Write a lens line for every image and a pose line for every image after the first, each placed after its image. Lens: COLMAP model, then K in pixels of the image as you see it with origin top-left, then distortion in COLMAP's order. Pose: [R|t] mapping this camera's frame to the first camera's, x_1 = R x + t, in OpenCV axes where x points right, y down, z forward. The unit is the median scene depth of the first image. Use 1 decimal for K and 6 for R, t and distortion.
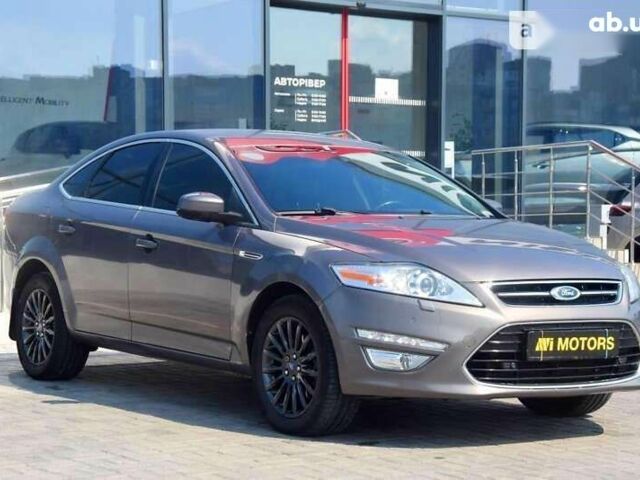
lens RADIAL K [[1511.2, 0, 342.5], [0, 1511.2, 261.8], [0, 0, 1]] dist [0.617291, 0.325422]
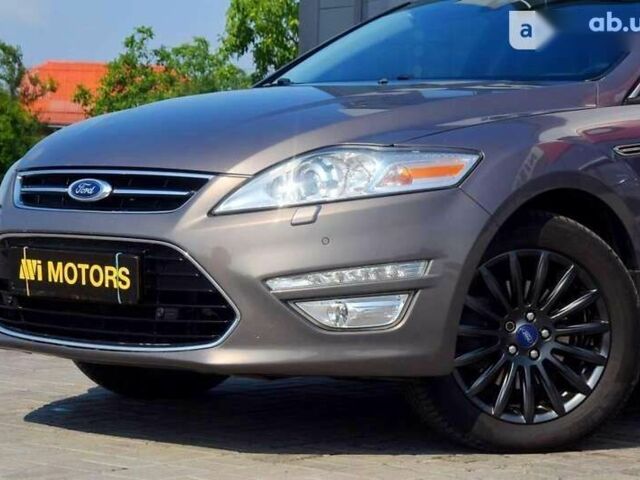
lens RADIAL K [[1730.1, 0, 322.4], [0, 1730.1, 262.1], [0, 0, 1]] dist [0.513059, 0.474026]
pose [[0.206654, 0.031895, -0.977894, 0.843814], [-0.037693, 0.998986, 0.024617, 0.028598], [0.977688, 0.031773, 0.207647, 0.957731]]
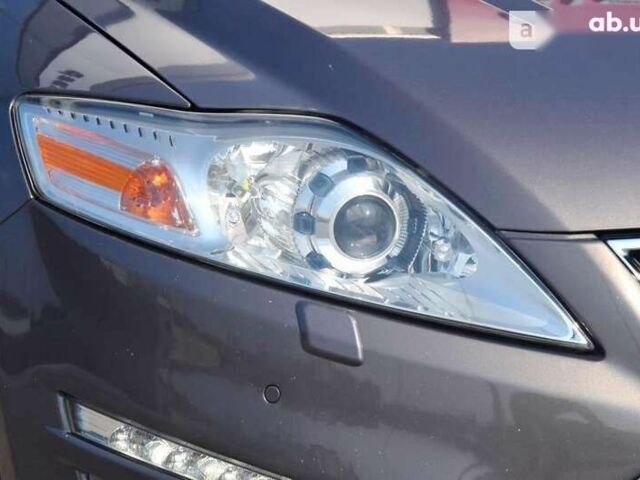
lens RADIAL K [[2426.7, 0, 319.3], [0, 2426.7, 268.5], [0, 0, 1]] dist [0.905884, 1.569819]
pose [[0.964724, 0.062644, -0.255701, 0.139922], [-0.017546, 0.984417, 0.174973, -0.041071], [0.262677, -0.164314, 0.950790, 0.649479]]
